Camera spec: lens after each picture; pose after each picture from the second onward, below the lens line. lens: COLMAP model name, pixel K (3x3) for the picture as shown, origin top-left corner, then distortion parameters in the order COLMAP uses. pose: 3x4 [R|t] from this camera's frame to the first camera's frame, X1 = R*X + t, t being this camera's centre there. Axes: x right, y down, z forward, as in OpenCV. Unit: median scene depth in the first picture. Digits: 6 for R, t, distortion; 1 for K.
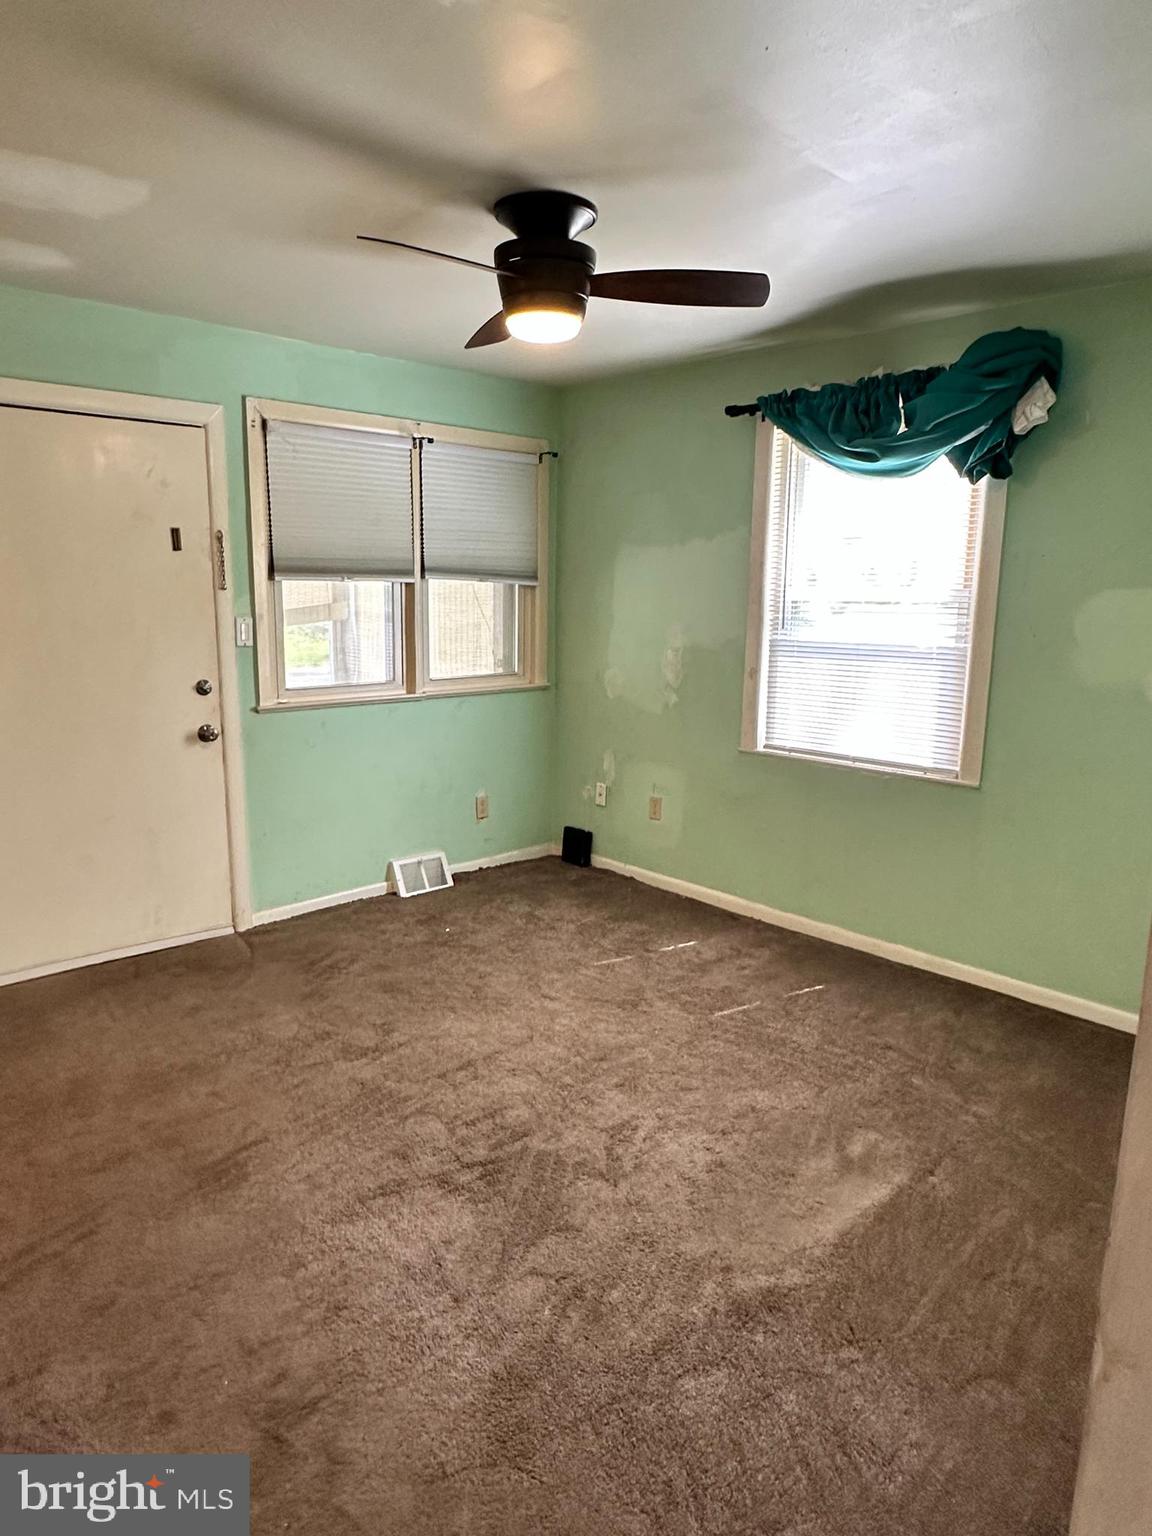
lens RADIAL K [[977.3, 0, 562.5], [0, 977.3, 773.1], [0, 0, 1]] dist [0.001959, 0.000199]
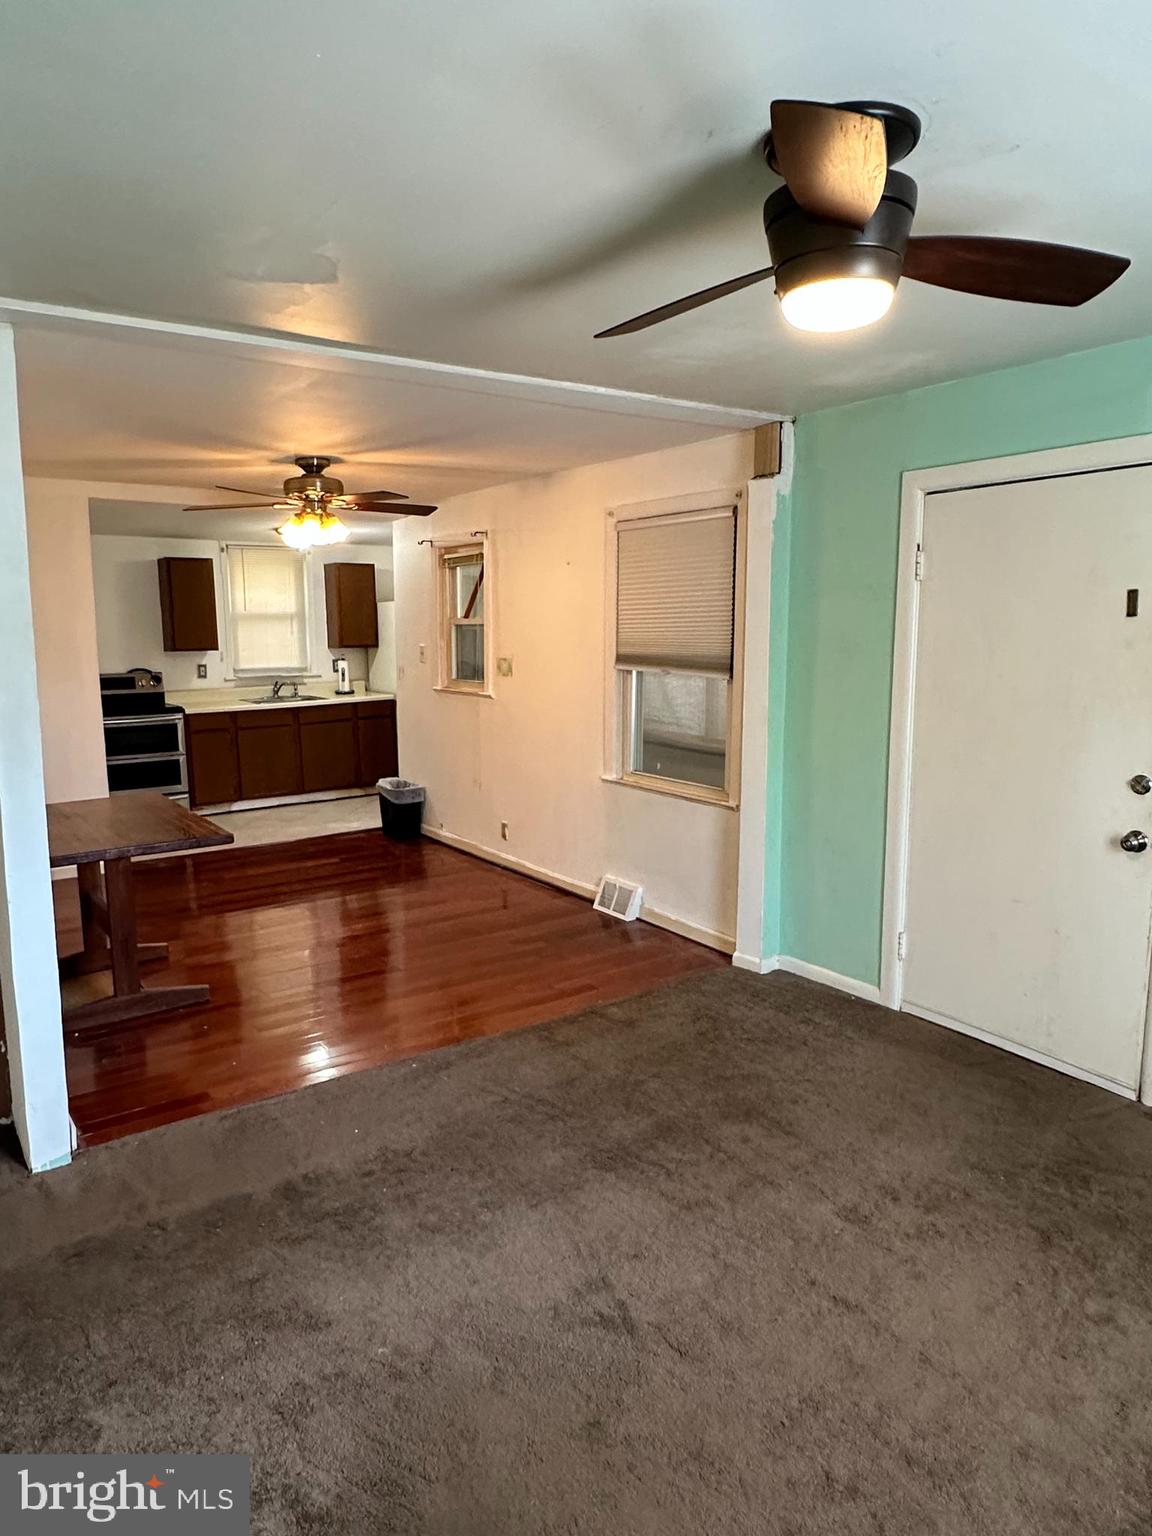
lens RADIAL K [[977.3, 0, 564.6], [0, 977.3, 774.2], [0, 0, 1]] dist [0.001959, 0.000199]
pose [[-0.135166, 0.136780, -0.981336, 0.492902], [-0.186082, 0.969298, 0.160733, -0.140273], [0.973193, 0.204335, -0.105564, 0.640124]]
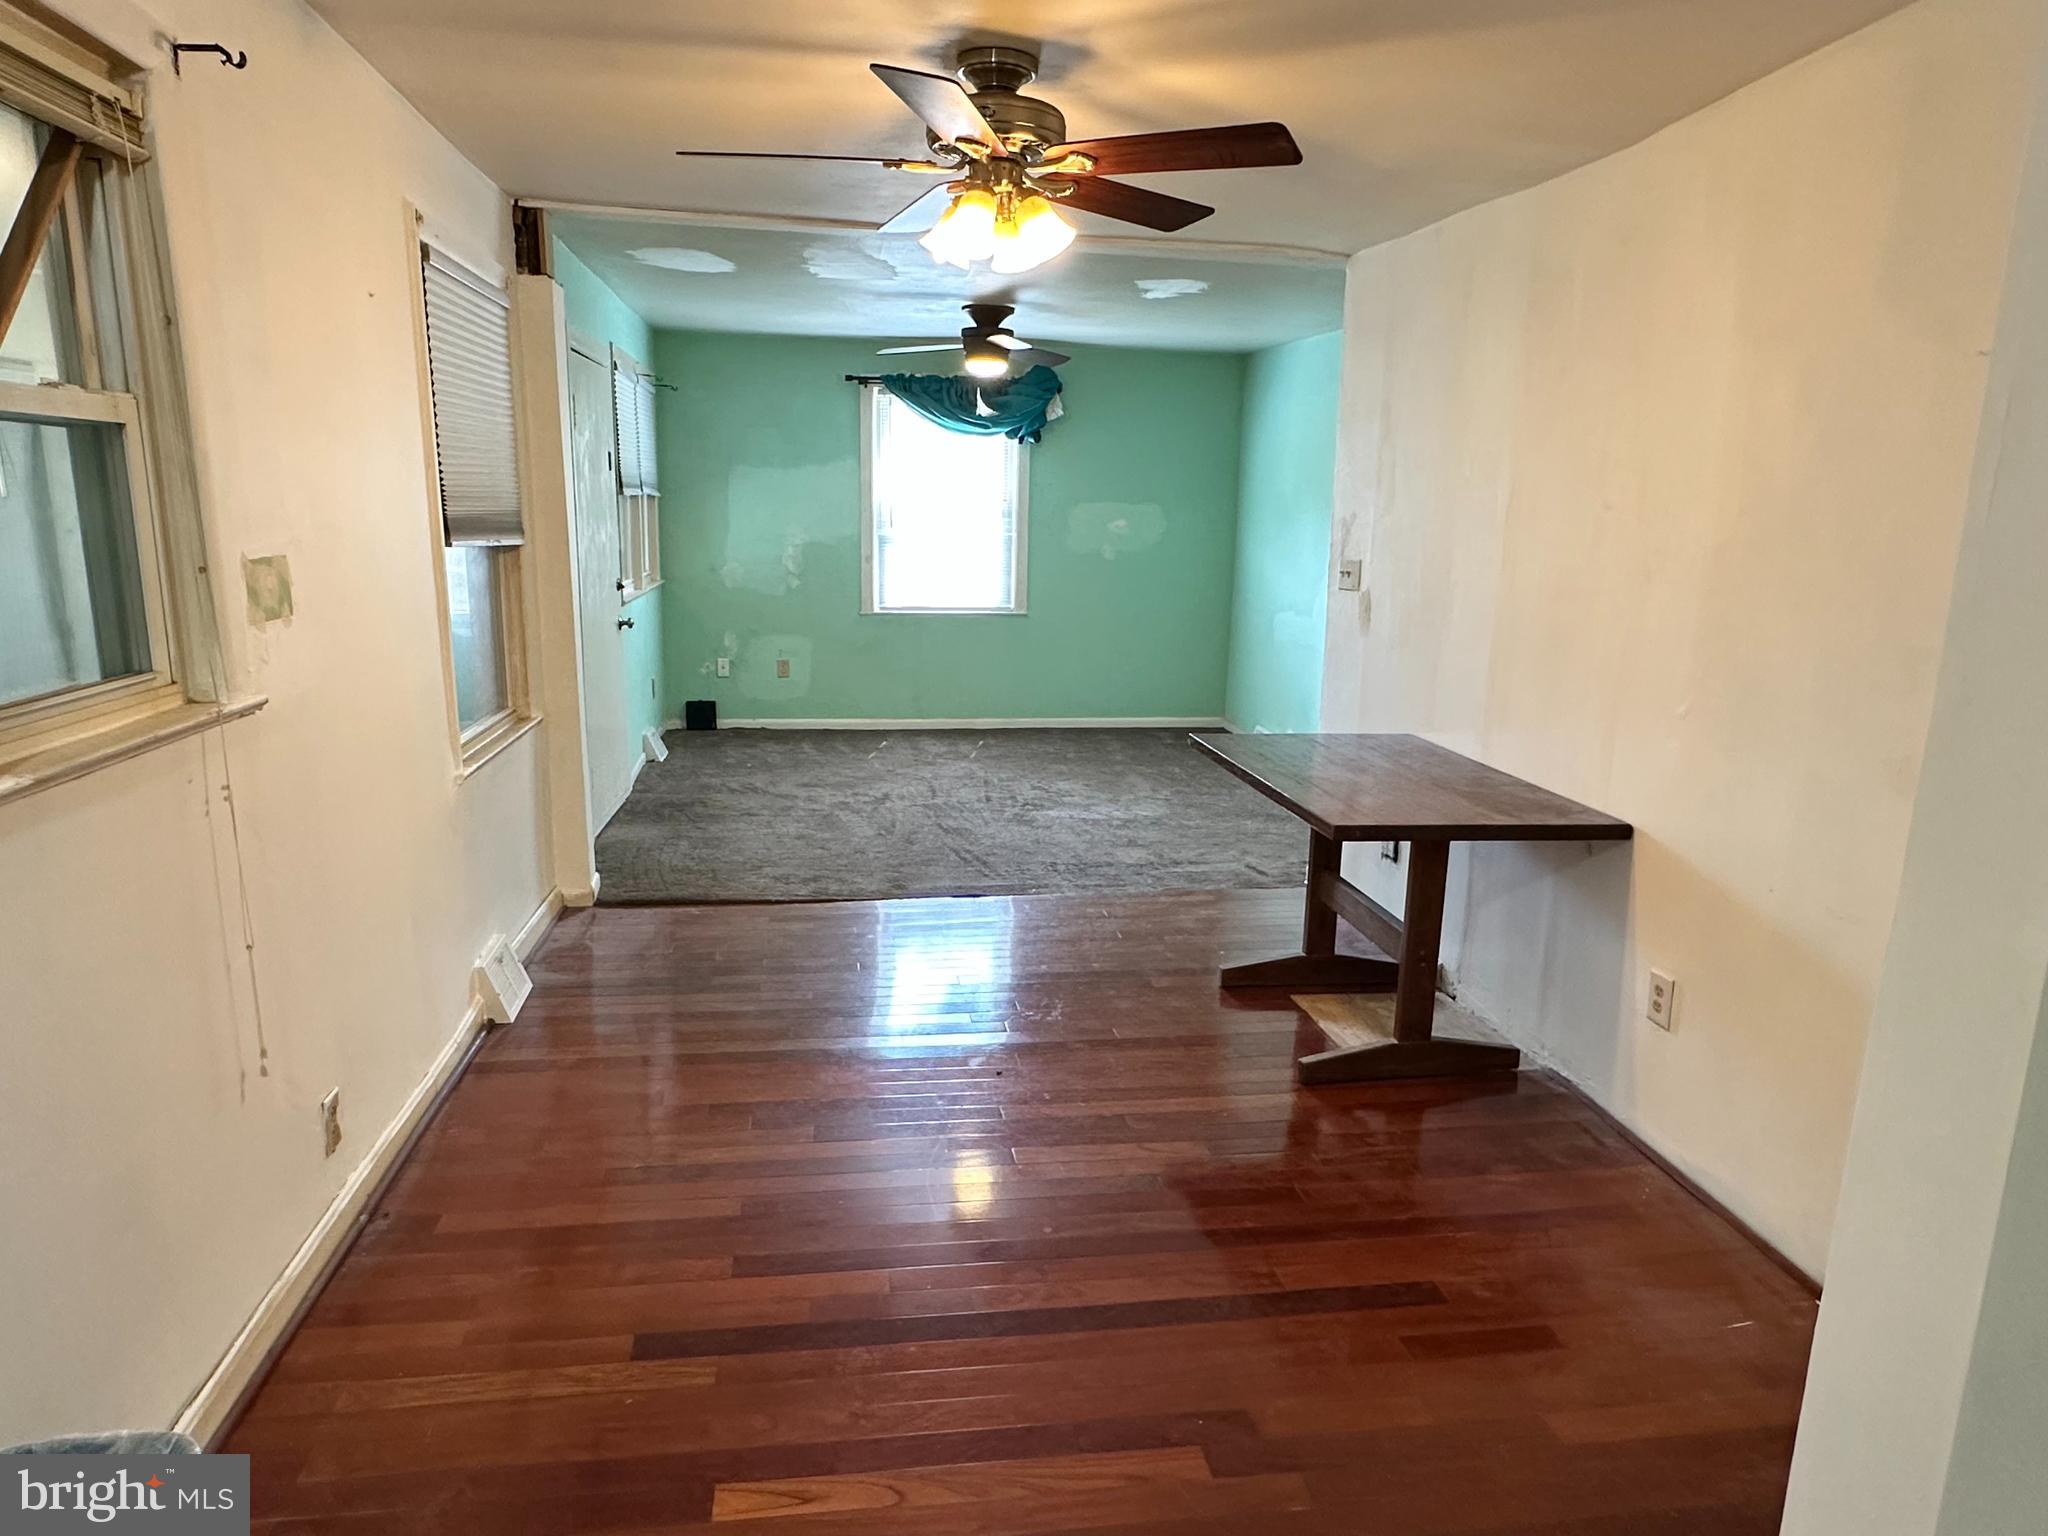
lens RADIAL K [[1303.1, 0, 1038.8], [0, 1303.1, 769.3], [0, 0, 1]] dist [0.001959, 0.000199]
pose [[0.574238, -0.172644, 0.800278, -1.432427], [0.139178, 0.983870, 0.112383, 0.025504], [-0.806772, 0.046846, 0.589003, -0.374340]]
